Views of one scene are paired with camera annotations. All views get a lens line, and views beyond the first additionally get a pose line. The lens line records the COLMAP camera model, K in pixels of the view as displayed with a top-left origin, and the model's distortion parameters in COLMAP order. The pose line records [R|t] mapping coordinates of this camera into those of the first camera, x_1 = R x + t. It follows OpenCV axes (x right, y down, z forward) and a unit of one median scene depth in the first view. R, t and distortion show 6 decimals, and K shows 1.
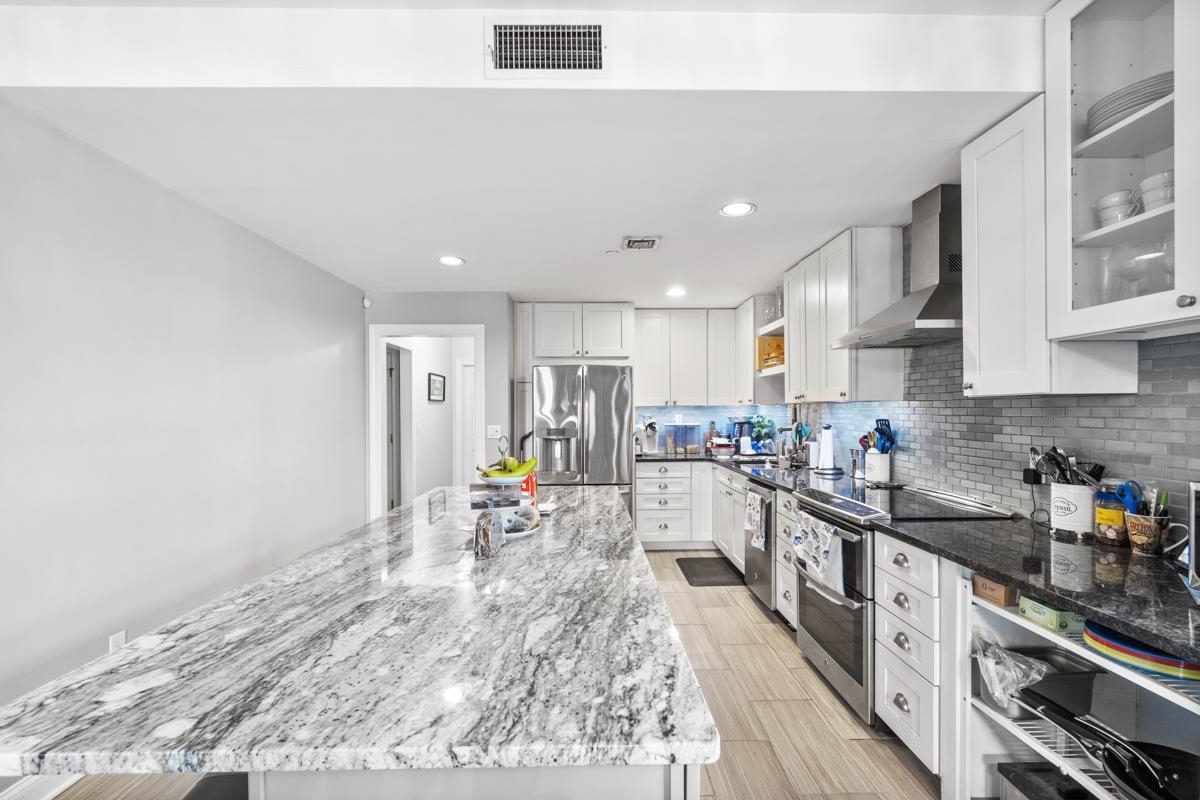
lens RADIAL K [[536.2, 0, 594.7], [0, 536.2, 417.6], [0, 0, 1]] dist [-0.001759, -0.000154]
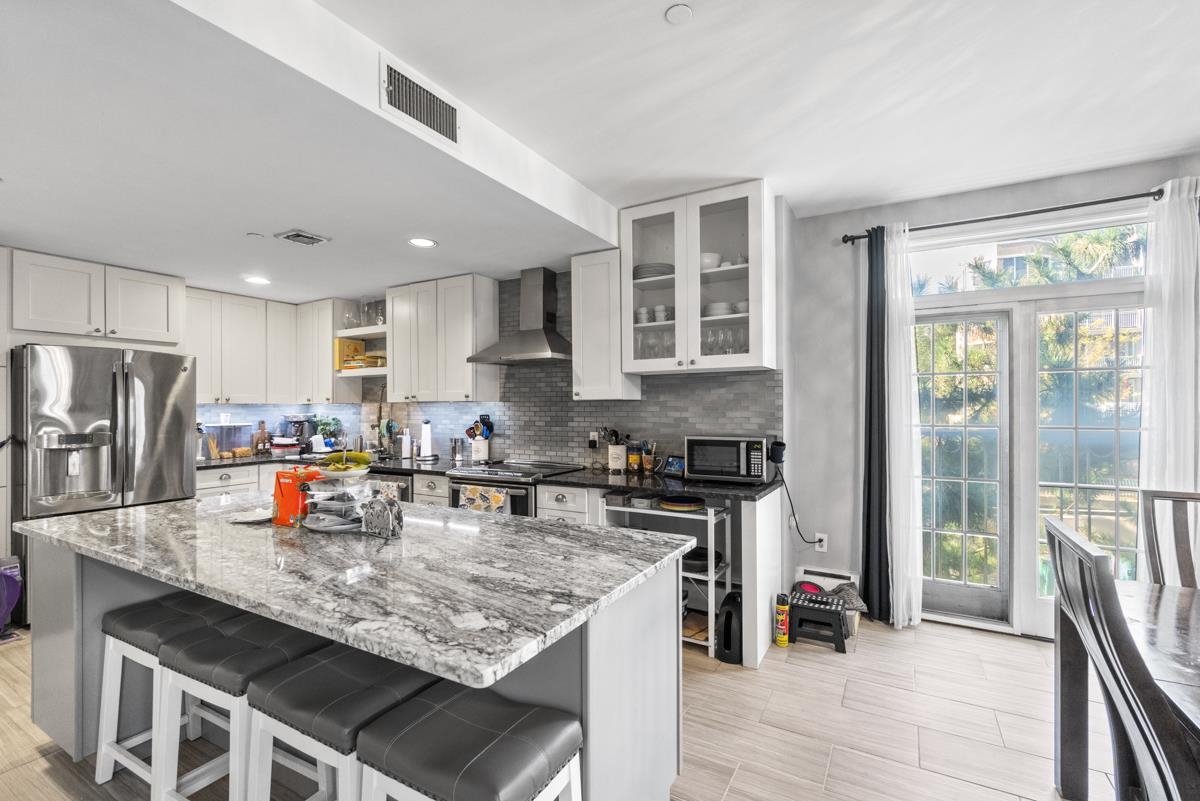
lens RADIAL K [[528.4, 0, 625.5], [0, 528.4, 413.6], [0, 0, 1]] dist [0.001787, -0.000150]
pose [[0.483293, -0.007874, 0.875423, -0.628501], [0.013779, 0.999904, 0.001387, 0.004067], [-0.875350, 0.011392, 0.483355, 0.023835]]
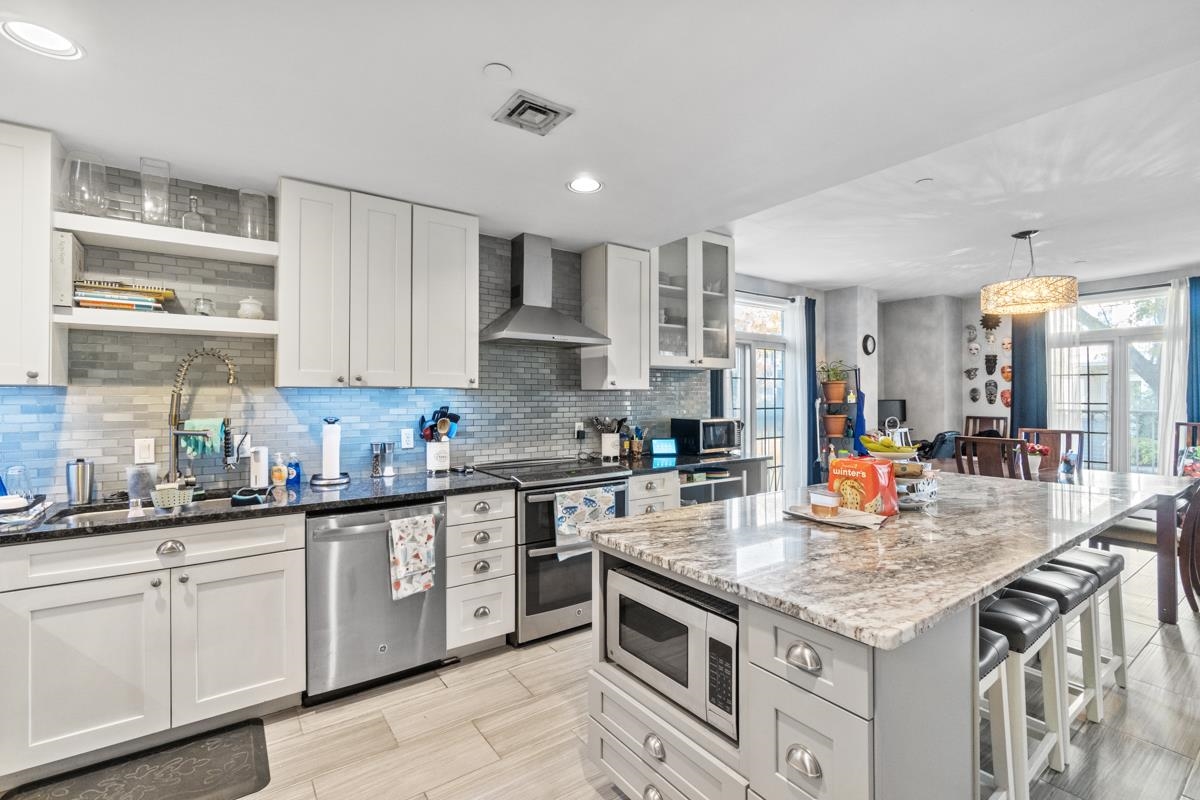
lens RADIAL K [[519.6, 0, 600.0], [0, 519.6, 400.0], [0, 0, 1]] dist [-0.001430, -0.000257]
pose [[-0.565909, 0.000256, 0.824468, -0.571643], [0.015174, 0.999834, 0.010105, -0.019655], [-0.824328, 0.018229, -0.565819, 1.701072]]
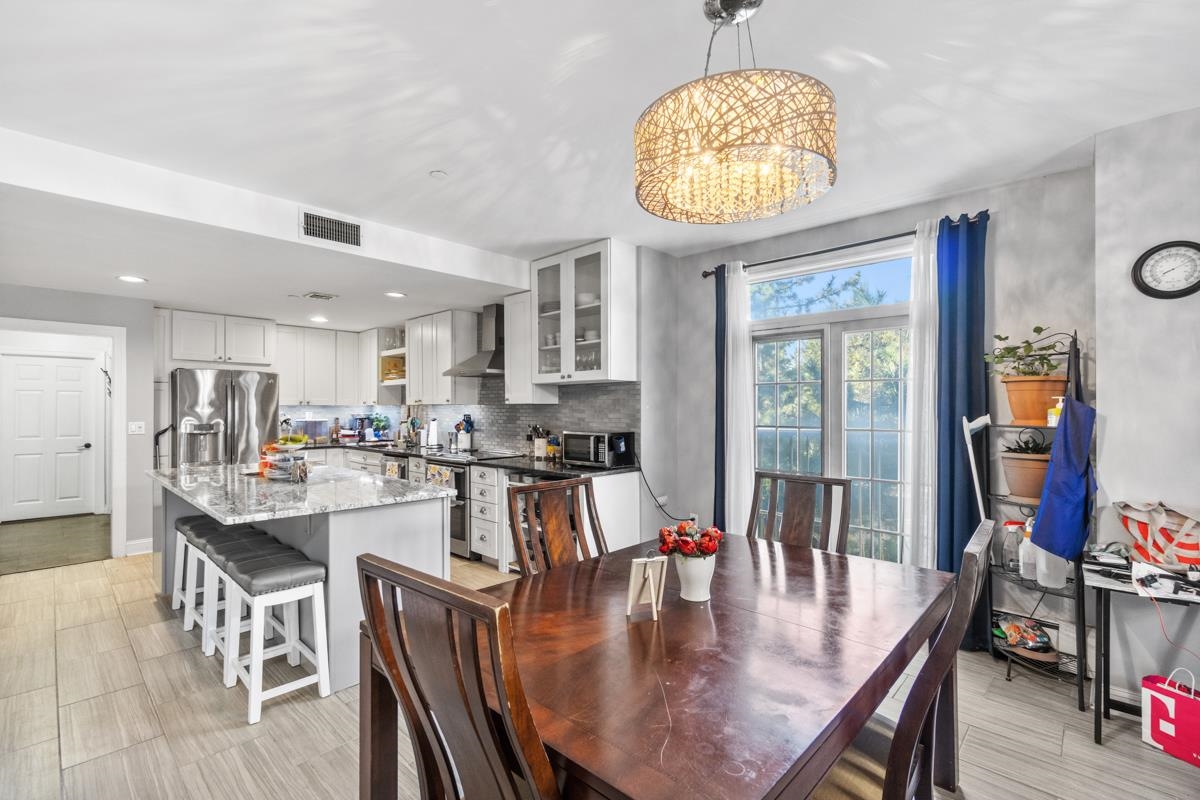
lens RADIAL K [[528.4, 0, 625.5], [0, 528.4, 413.1], [0, 0, 1]] dist [0.001787, -0.000150]
pose [[0.672059, 0.000000, 0.740498, -0.567998], [0.004758, 0.999979, -0.004317, 0.011248], [-0.740483, 0.006424, 0.672045, -0.799571]]
